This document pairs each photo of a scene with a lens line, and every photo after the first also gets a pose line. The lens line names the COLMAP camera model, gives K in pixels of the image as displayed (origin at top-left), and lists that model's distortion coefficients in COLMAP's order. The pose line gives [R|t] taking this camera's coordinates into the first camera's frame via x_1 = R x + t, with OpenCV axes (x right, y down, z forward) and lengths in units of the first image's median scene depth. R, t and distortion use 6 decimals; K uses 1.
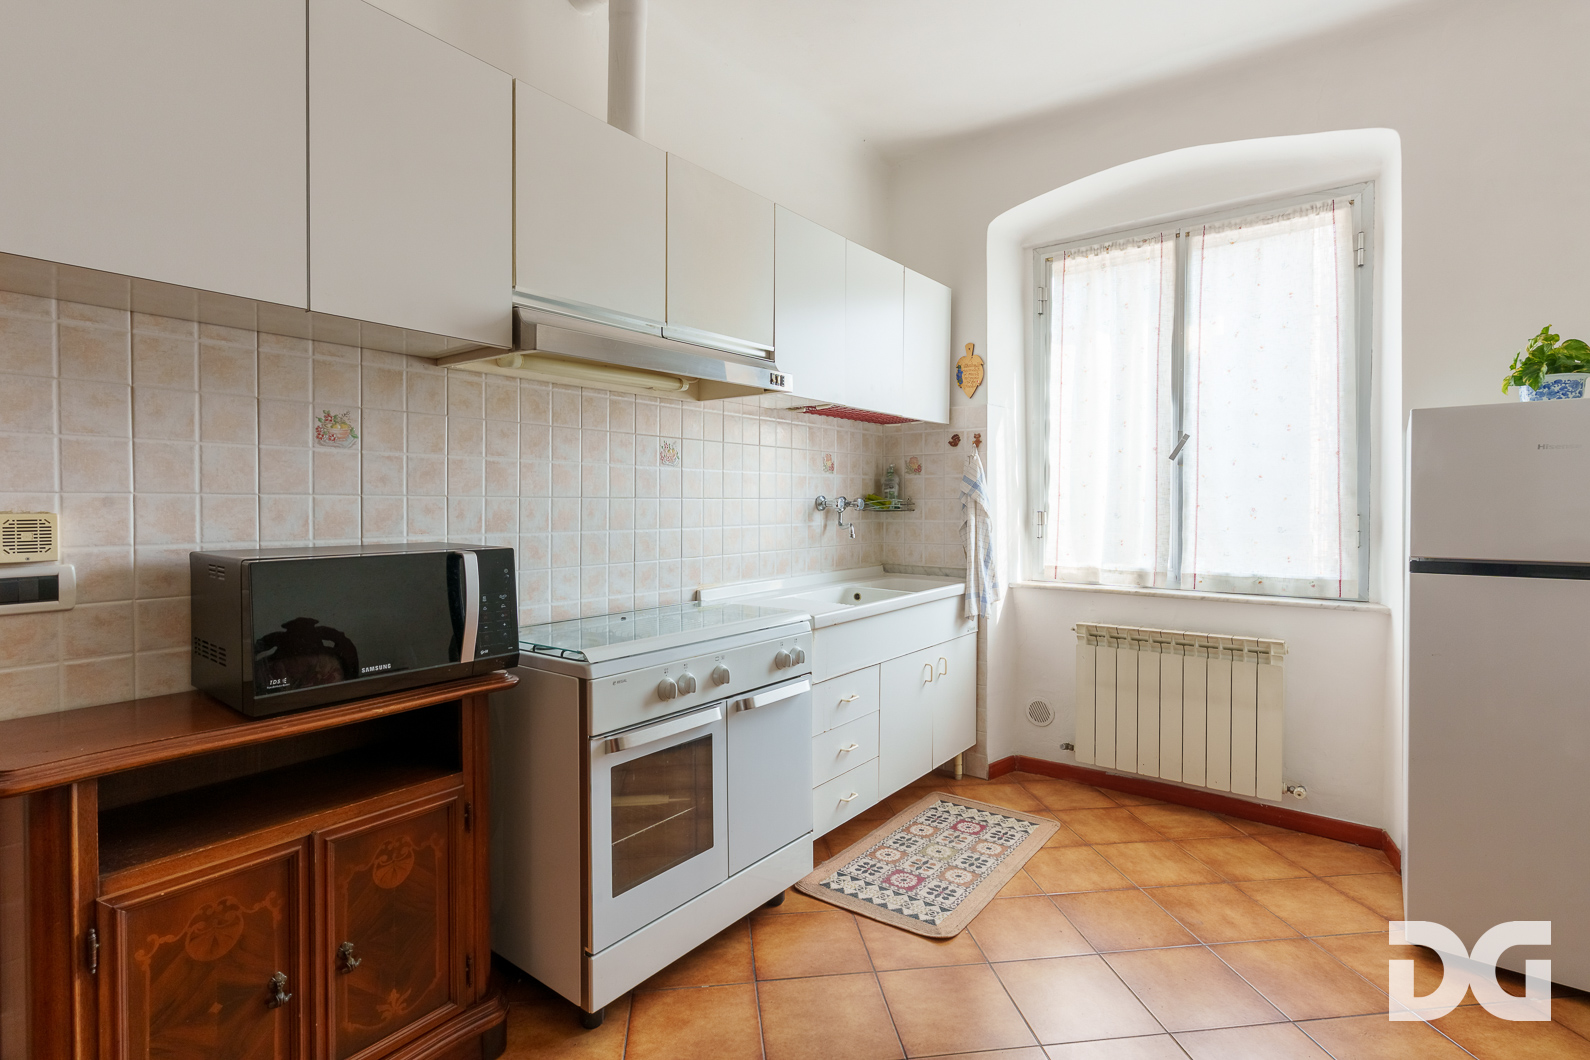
lens RADIAL K [[758.6, 0, 790.1], [0, 758.6, 515.1], [0, 0, 1]] dist [0.000784, 0.001027]
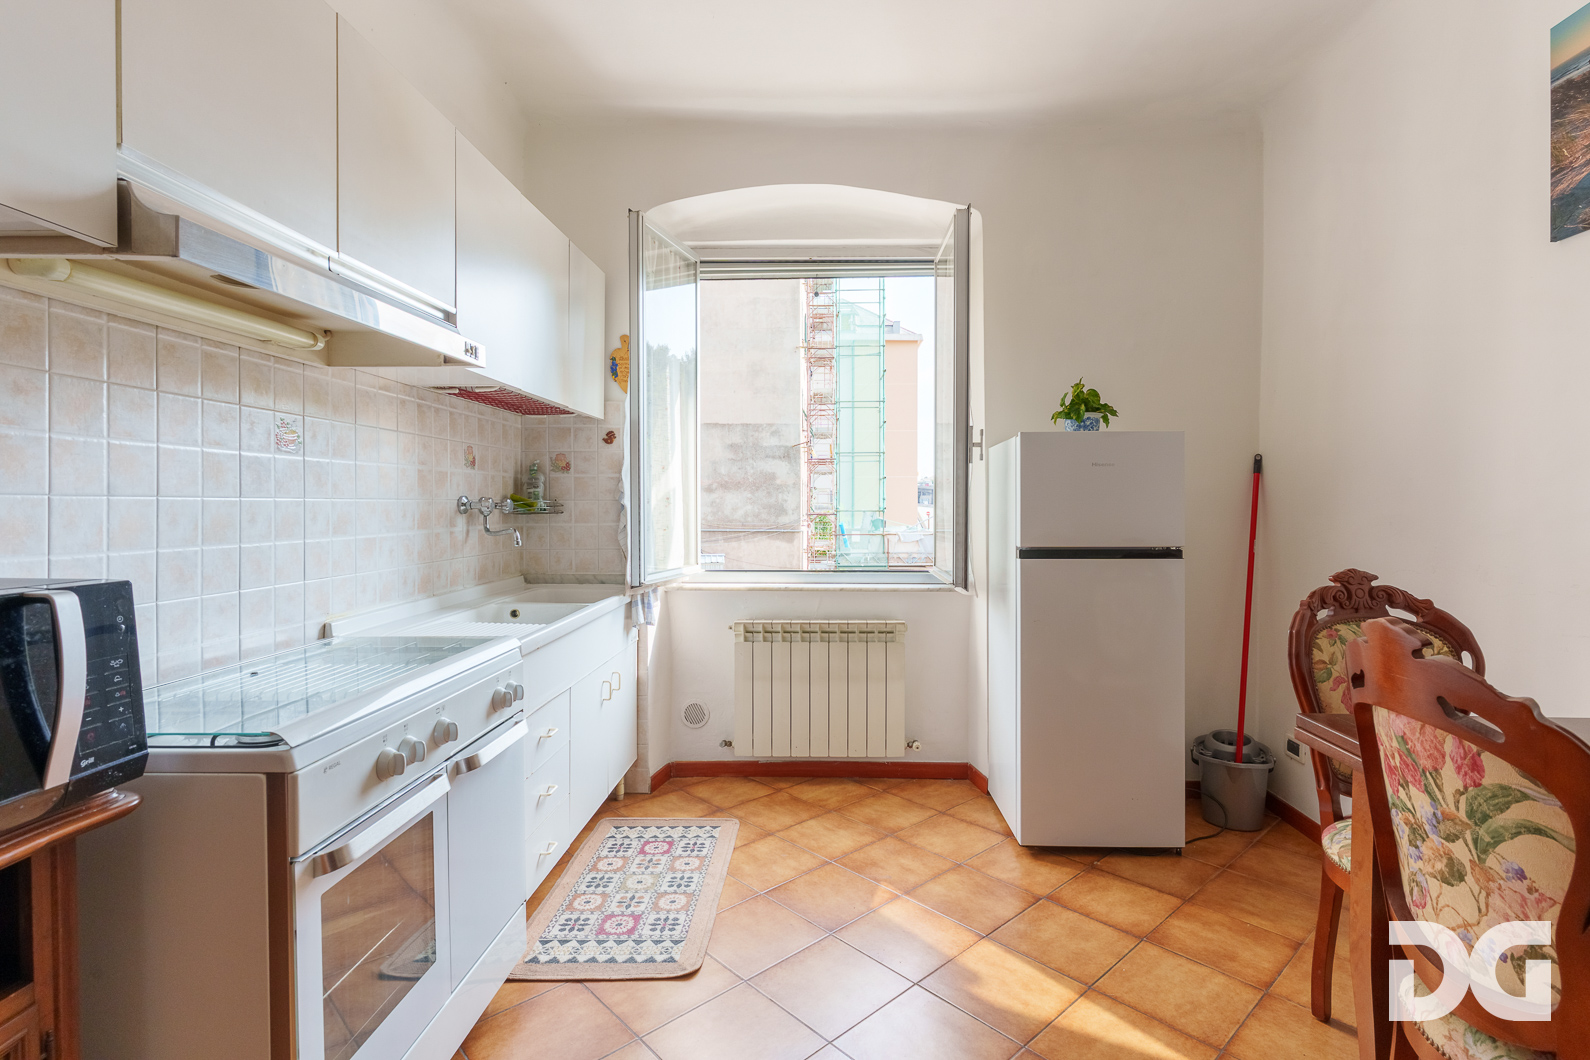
lens RADIAL K [[768.9, 0, 804.9], [0, 768.9, 517.7], [0, 0, 1]] dist [0.000264, 0.001117]
pose [[0.808445, -0.010093, 0.588486, -0.196410], [0.009208, 0.999947, 0.004500, -0.002701], [-0.588500, 0.001781, 0.808495, 0.129160]]
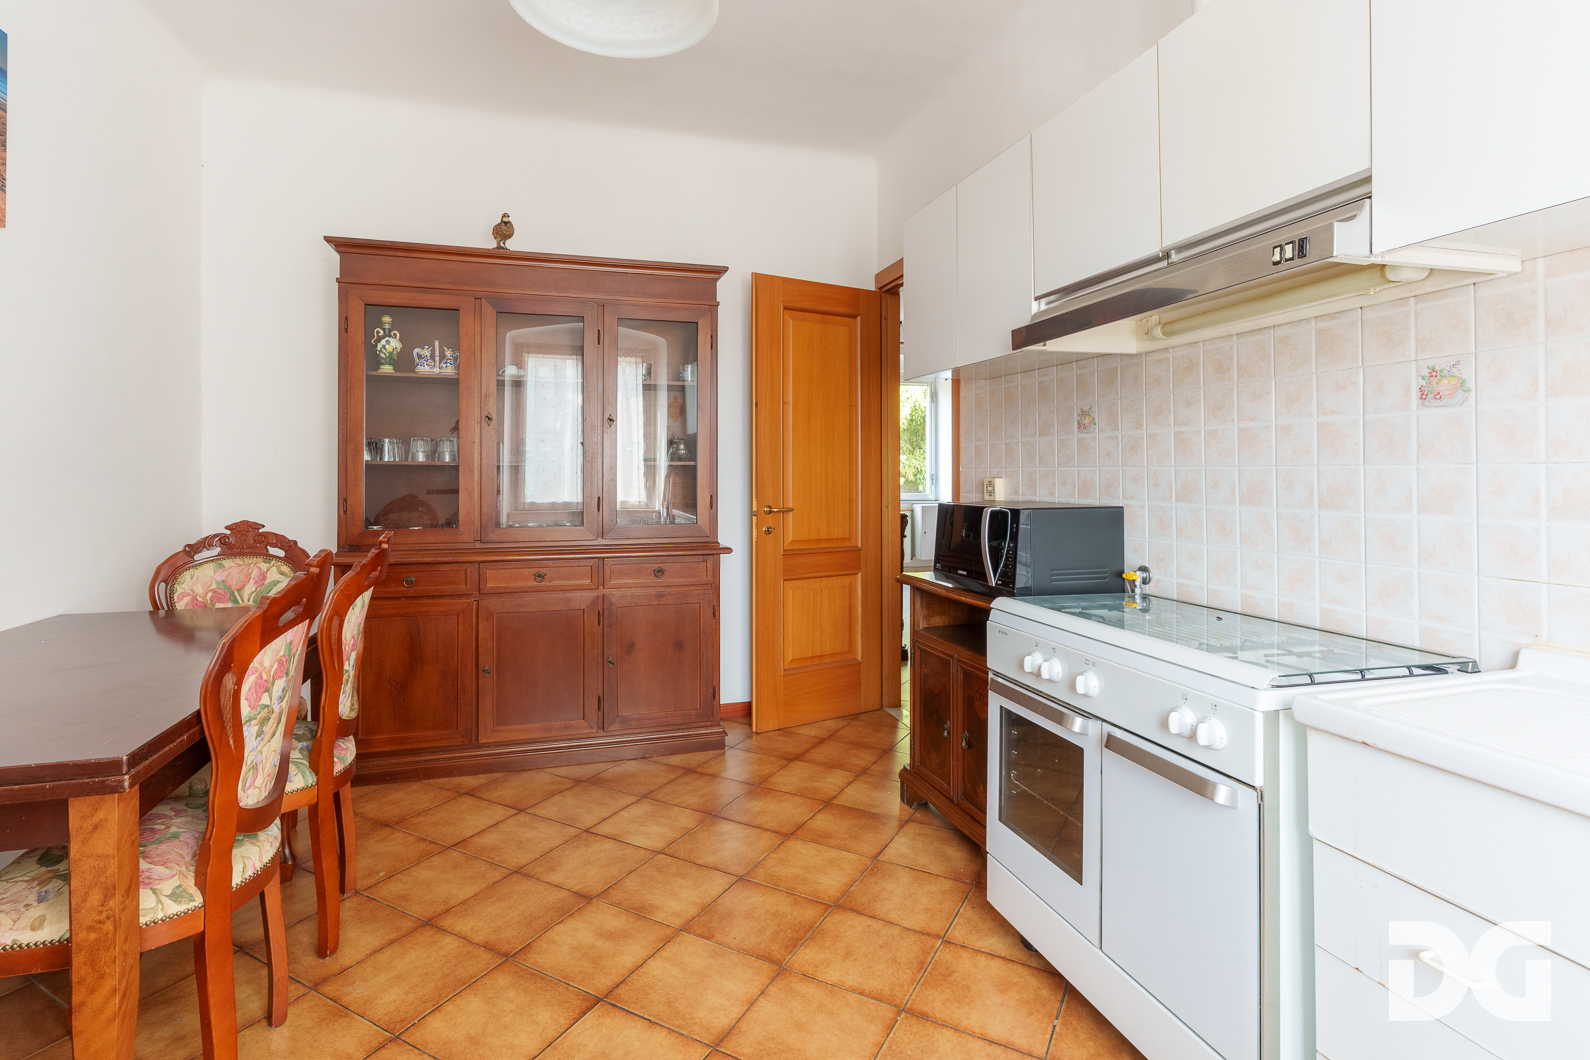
lens RADIAL K [[756.4, 0, 768.5], [0, 756.4, 466.5], [0, 0, 1]] dist [-0.000807, 0.000279]
pose [[-0.587866, -0.007912, -0.808920, 0.609093], [-0.012452, 0.999922, -0.000732, -0.014027], [0.808863, 0.009643, -0.587919, 0.945285]]
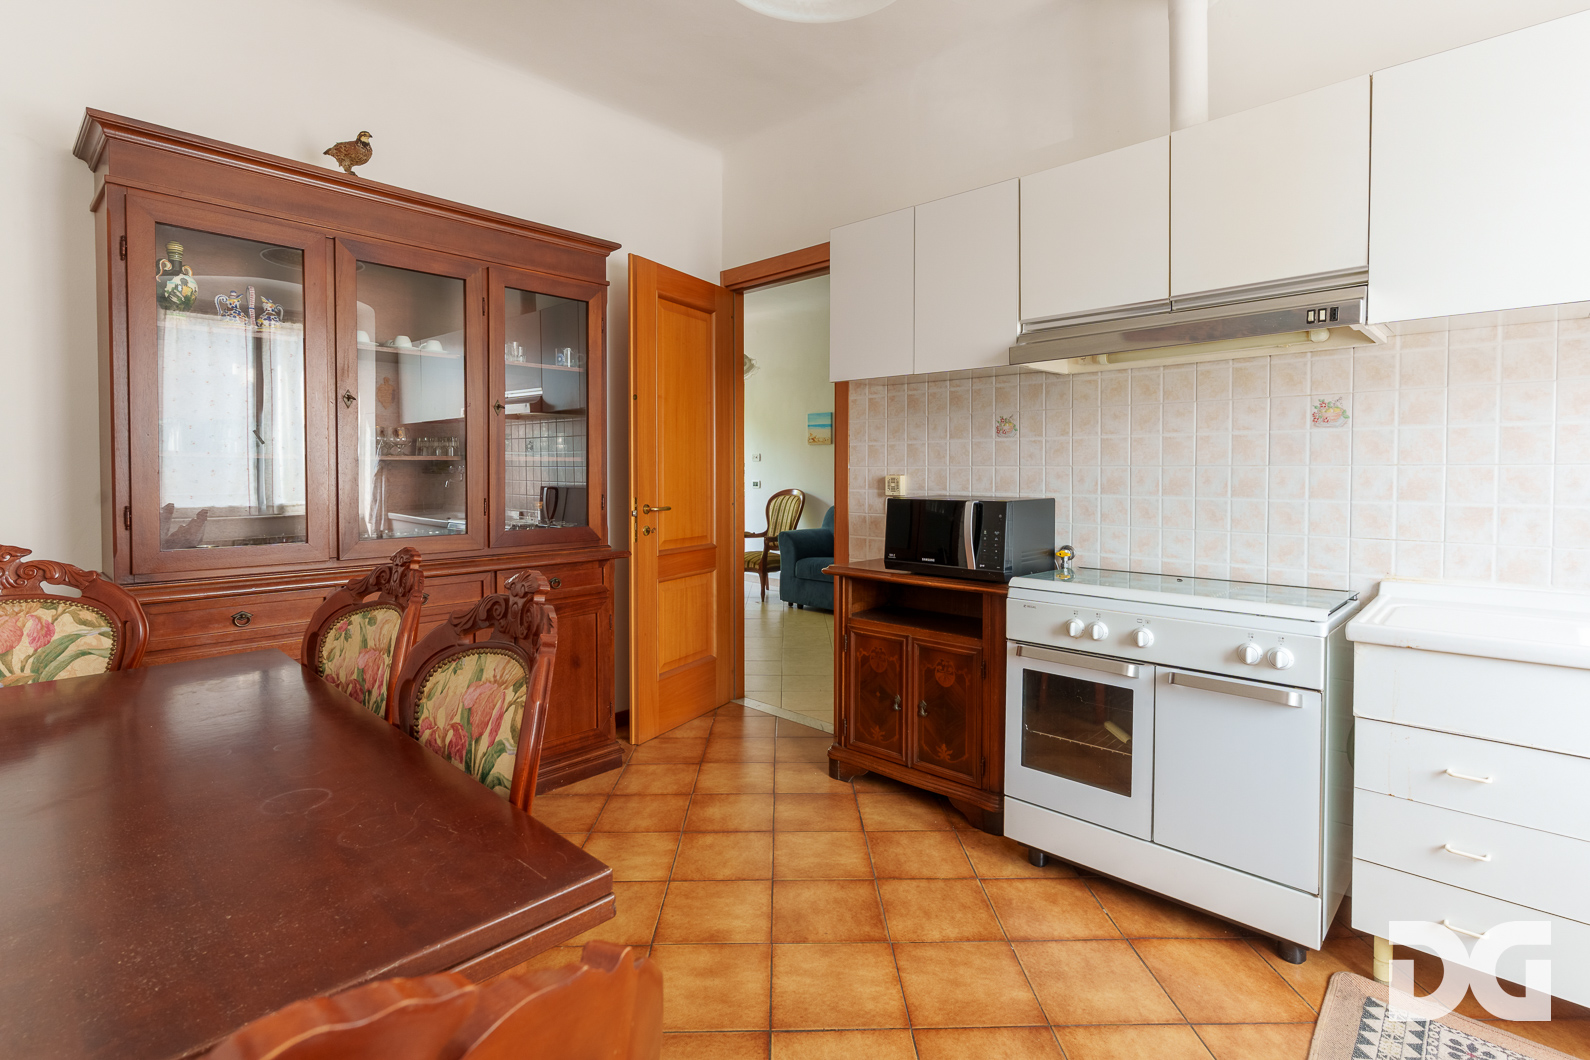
lens RADIAL K [[755.6, 0, 794.7], [0, 755.6, 488.3], [0, 0, 1]] dist [0.001173, 0.000609]
pose [[-0.099526, 0.021408, -0.994805, 0.768891], [-0.016661, 0.999593, 0.023178, -0.006187], [0.994895, 0.018881, -0.099129, 0.496197]]
